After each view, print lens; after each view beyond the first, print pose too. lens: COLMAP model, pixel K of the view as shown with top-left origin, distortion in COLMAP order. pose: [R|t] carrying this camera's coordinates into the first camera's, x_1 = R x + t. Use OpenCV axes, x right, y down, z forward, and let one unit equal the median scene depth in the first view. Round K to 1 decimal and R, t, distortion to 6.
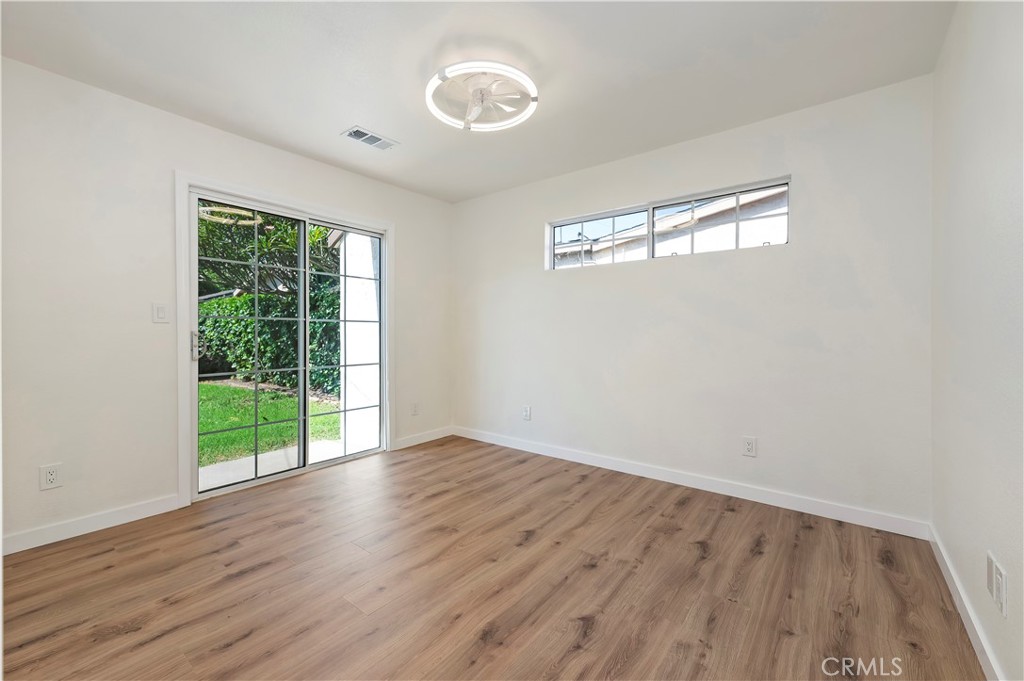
lens RADIAL K [[423.1, 0, 507.6], [0, 423.1, 334.1], [0, 0, 1]] dist [0.000604, -0.000449]
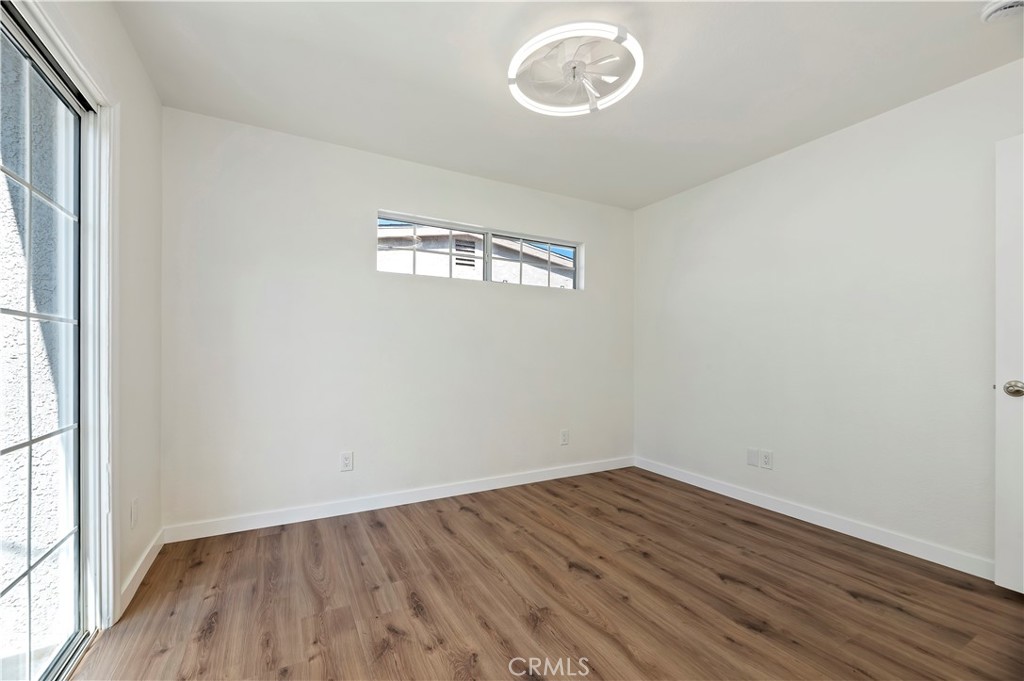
lens RADIAL K [[423.1, 0, 511.2], [0, 423.1, 351.2], [0, 0, 1]] dist [0.000604, -0.000449]
pose [[0.378997, 0.003658, 0.925391, -0.794099], [-0.001830, 0.999993, -0.003204, 0.000098], [-0.925396, -0.000479, 0.379001, 0.711319]]
